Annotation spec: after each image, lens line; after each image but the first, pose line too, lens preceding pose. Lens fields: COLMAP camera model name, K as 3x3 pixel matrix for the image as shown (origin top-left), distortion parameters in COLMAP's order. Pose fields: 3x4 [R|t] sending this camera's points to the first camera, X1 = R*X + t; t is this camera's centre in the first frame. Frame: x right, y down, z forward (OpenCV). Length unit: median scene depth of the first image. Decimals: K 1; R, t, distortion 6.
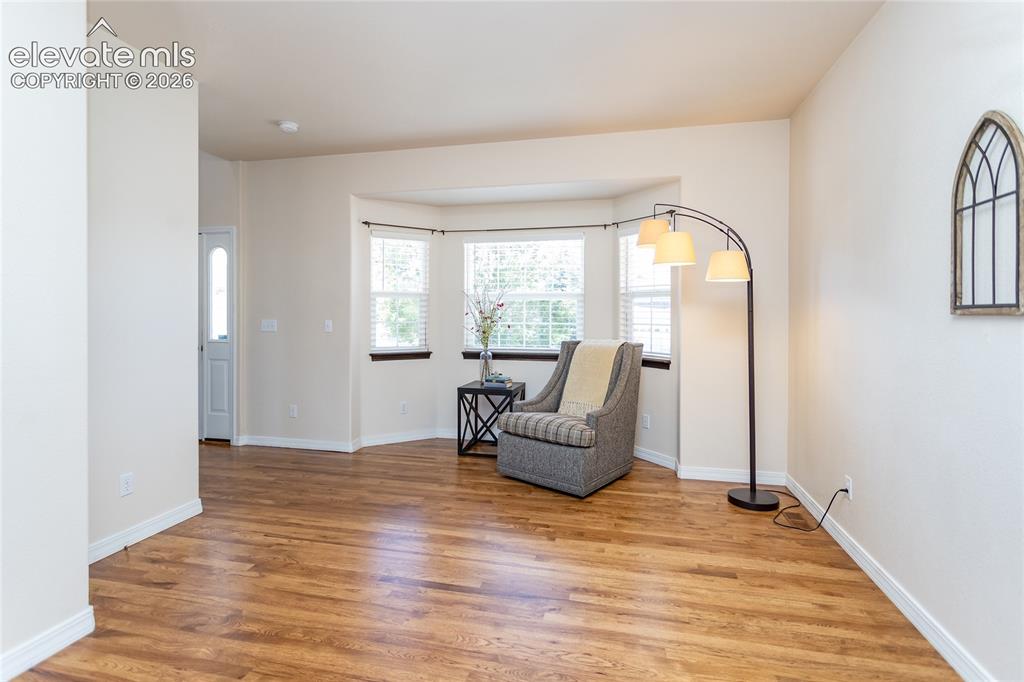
lens RADIAL K [[495.1, 0, 515.6], [0, 495.1, 332.2], [0, 0, 1]] dist [0.025970, 0.000624]
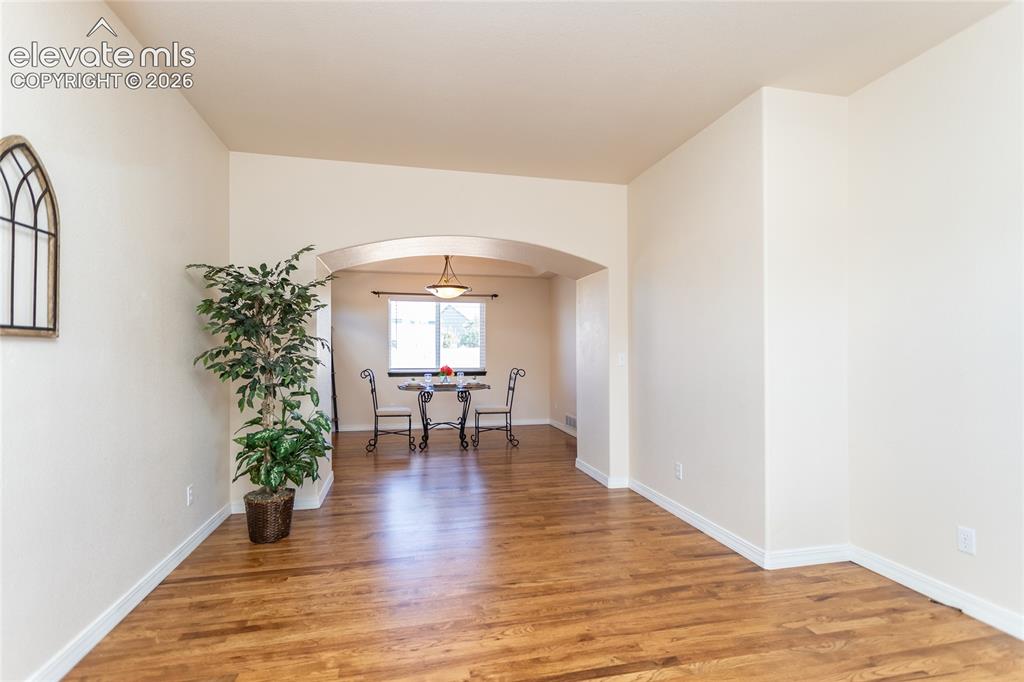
lens RADIAL K [[495.1, 0, 515.9], [0, 495.1, 342.6], [0, 0, 1]] dist [0.025970, 0.000624]
pose [[-0.894298, -0.011269, -0.447329, 0.426915], [-0.017630, 0.999794, 0.010059, -0.041688], [0.447124, 0.016882, -0.894313, 1.995089]]
